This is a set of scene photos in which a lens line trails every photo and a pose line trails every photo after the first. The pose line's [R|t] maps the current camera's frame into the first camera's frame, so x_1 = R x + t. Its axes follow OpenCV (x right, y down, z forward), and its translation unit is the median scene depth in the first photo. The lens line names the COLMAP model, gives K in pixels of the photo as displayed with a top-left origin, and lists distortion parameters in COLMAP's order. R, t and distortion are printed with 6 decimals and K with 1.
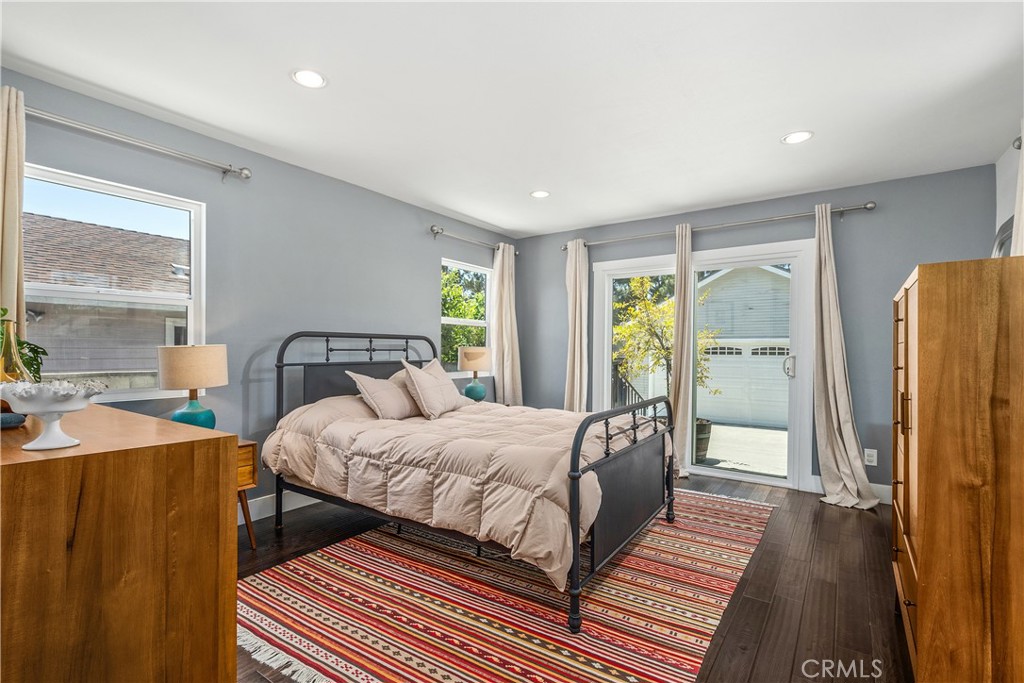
lens RADIAL K [[482.1, 0, 515.5], [0, 482.1, 353.2], [0, 0, 1]] dist [-0.001029, 0.000188]
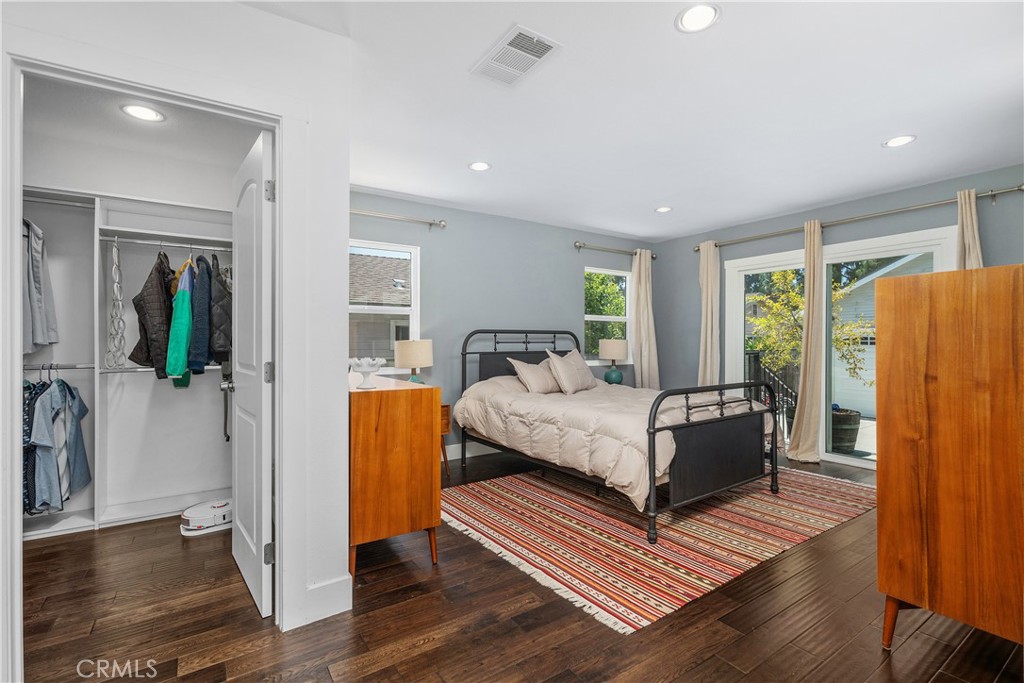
lens RADIAL K [[469.6, 0, 508.2], [0, 469.6, 343.2], [0, 0, 1]] dist [0.002091, 0.000338]
pose [[0.932512, -0.004969, -0.361104, 0.164341], [0.003652, 0.999984, -0.004331, 0.001257], [0.361119, 0.002720, 0.932516, -0.304884]]
